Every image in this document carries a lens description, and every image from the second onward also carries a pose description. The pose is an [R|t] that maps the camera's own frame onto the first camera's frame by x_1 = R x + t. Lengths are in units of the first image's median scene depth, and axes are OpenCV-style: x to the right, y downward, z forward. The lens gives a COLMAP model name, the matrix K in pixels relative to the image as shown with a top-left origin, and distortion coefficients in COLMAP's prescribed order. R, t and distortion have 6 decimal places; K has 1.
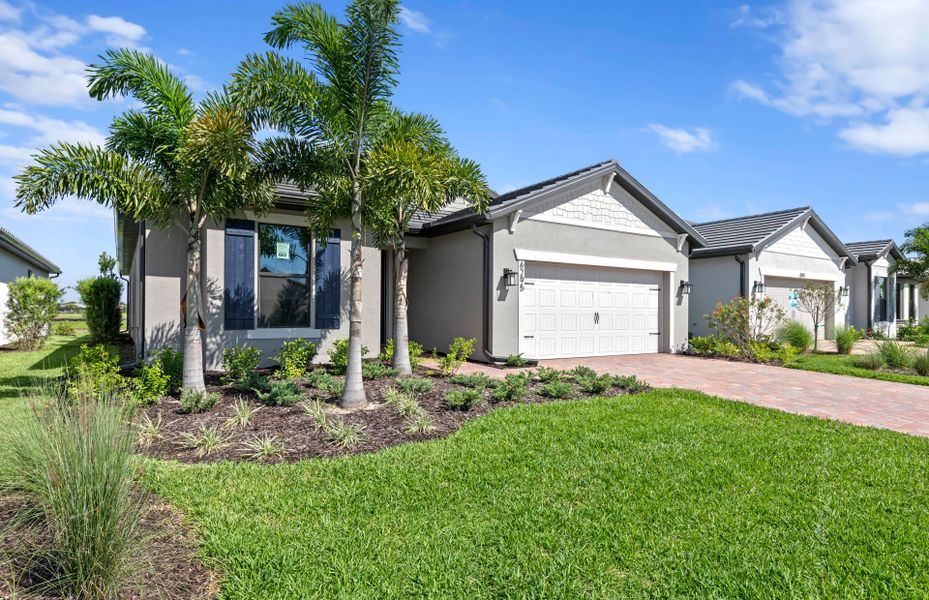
lens RADIAL K [[527.0, 0, 474.1], [0, 527.0, 299.2], [0, 0, 1]] dist [-0.000693, -0.000198]
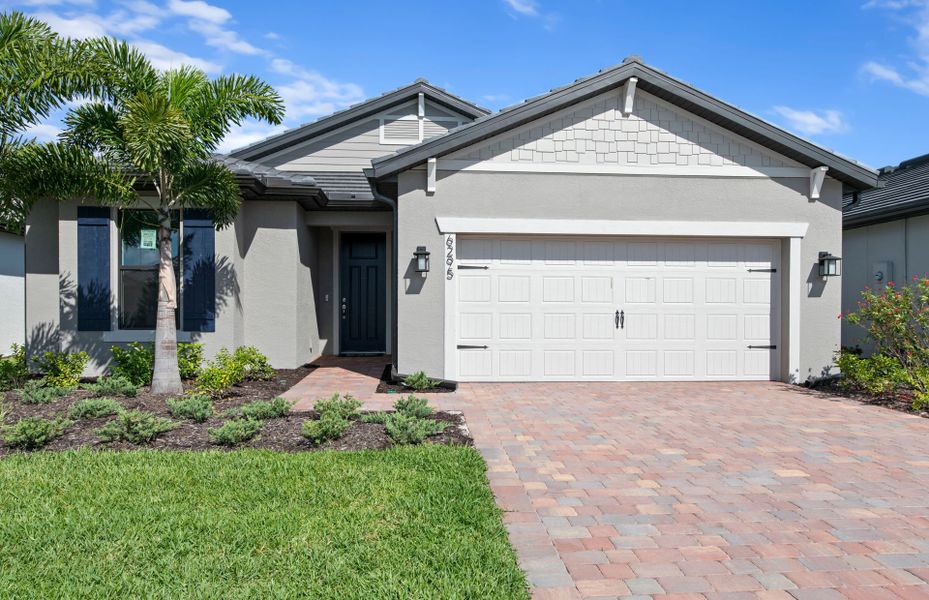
lens RADIAL K [[644.1, 0, 472.2], [0, 644.1, 317.4], [0, 0, 1]] dist [0.006034, -0.001121]
pose [[0.872076, -0.000350, -0.489370, 0.479776], [0.014482, 0.999580, 0.025093, 0.012504], [0.489156, -0.028970, 0.871715, 0.267592]]
